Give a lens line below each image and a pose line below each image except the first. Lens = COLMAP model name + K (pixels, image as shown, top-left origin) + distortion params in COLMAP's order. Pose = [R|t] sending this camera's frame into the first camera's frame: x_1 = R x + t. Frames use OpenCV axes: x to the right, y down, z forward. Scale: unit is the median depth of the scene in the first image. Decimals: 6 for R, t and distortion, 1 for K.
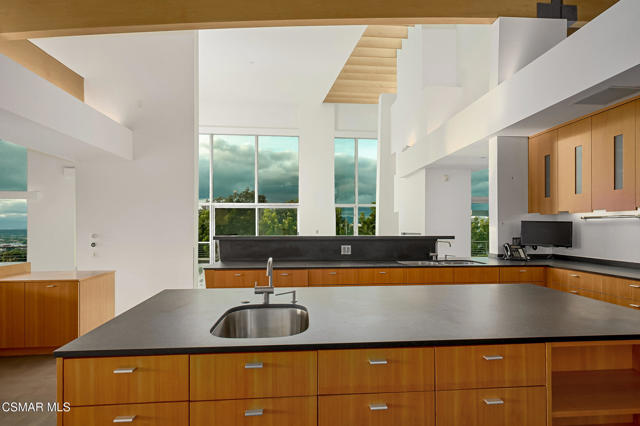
lens RADIAL K [[299.2, 0, 320.5], [0, 299.2, 224.7], [0, 0, 1]] dist [0.002750, 0.000590]
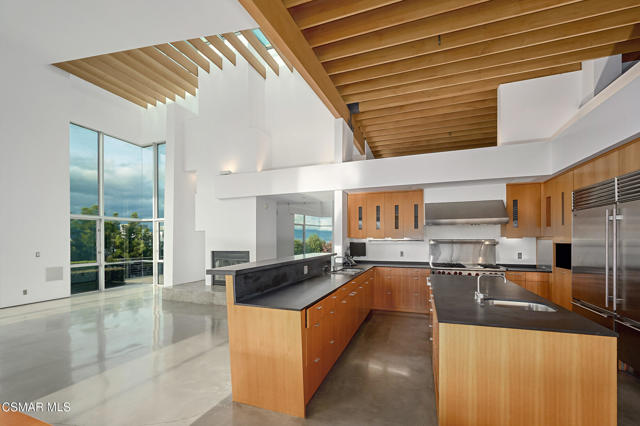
lens RADIAL K [[265.9, 0, 326.2], [0, 265.9, 239.1], [0, 0, 1]] dist [0.000986, -0.000146]
pose [[0.413206, -0.004804, 0.910625, -0.550785], [-0.000637, 0.999984, 0.005564, -0.028368], [-0.910637, -0.002879, 0.413197, 0.345724]]
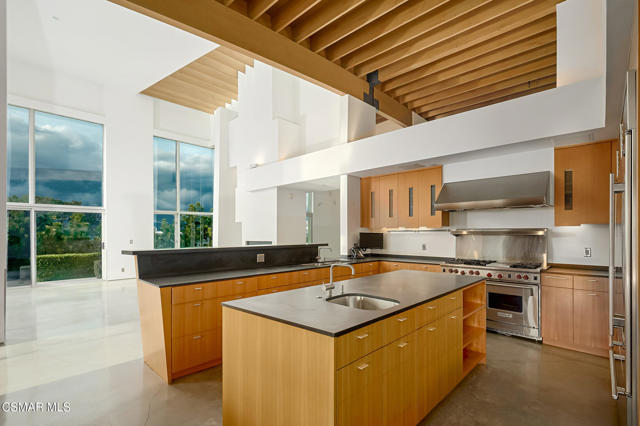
lens RADIAL K [[299.3, 0, 322.7], [0, 299.3, 231.2], [0, 0, 1]] dist [0.002623, 0.000425]
pose [[0.743906, 0.002703, 0.668279, -0.343470], [-0.002435, 0.999996, -0.001334, -0.012499], [-0.668280, -0.000635, 0.743910, -0.007209]]
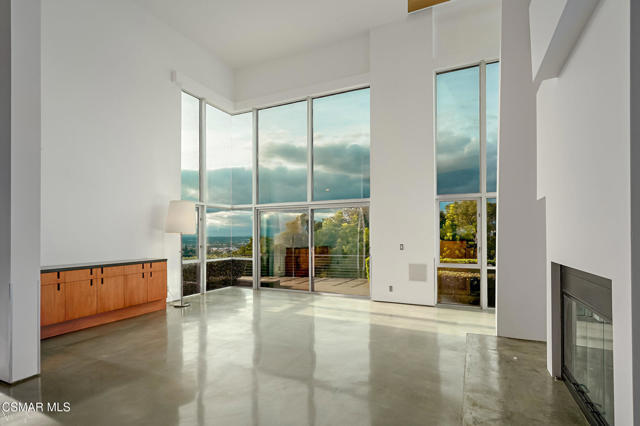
lens RADIAL K [[319.2, 0, 318.3], [0, 319.2, 230.1], [0, 0, 1]] dist [0.020752, 0.000085]
pose [[0.862172, -0.007618, -0.506558, 0.314687], [0.004713, 0.999964, -0.007018, -0.009520], [0.506593, 0.003664, 0.862177, 0.786895]]
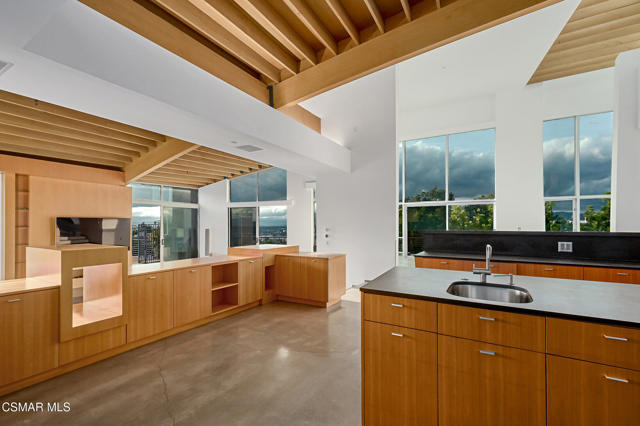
lens RADIAL K [[283.3, 0, 321.6], [0, 283.3, 222.6], [0, 0, 1]] dist [0.006962, -0.000025]
pose [[0.820337, -0.003042, -0.571873, -0.018260], [0.003189, 0.999995, -0.000745, 0.005648], [0.571872, -0.001212, 0.820342, -0.095859]]
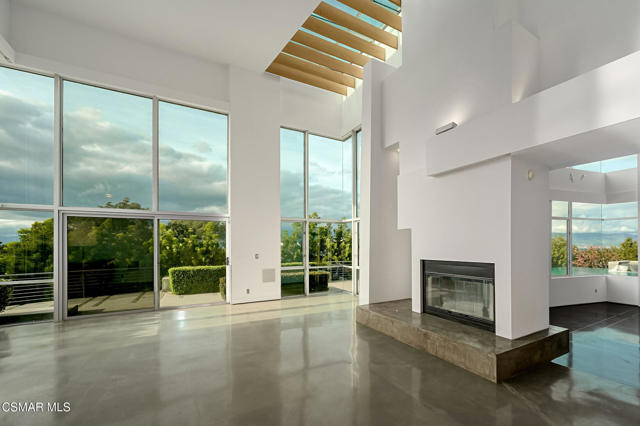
lens RADIAL K [[264.7, 0, 320.6], [0, 264.7, 240.4], [0, 0, 1]] dist [-0.001755, -0.000296]
pose [[0.918091, 0.002787, 0.396360, -0.229443], [-0.000075, 0.999976, -0.006858, -0.017568], [-0.396369, 0.006266, 0.918070, 0.741105]]
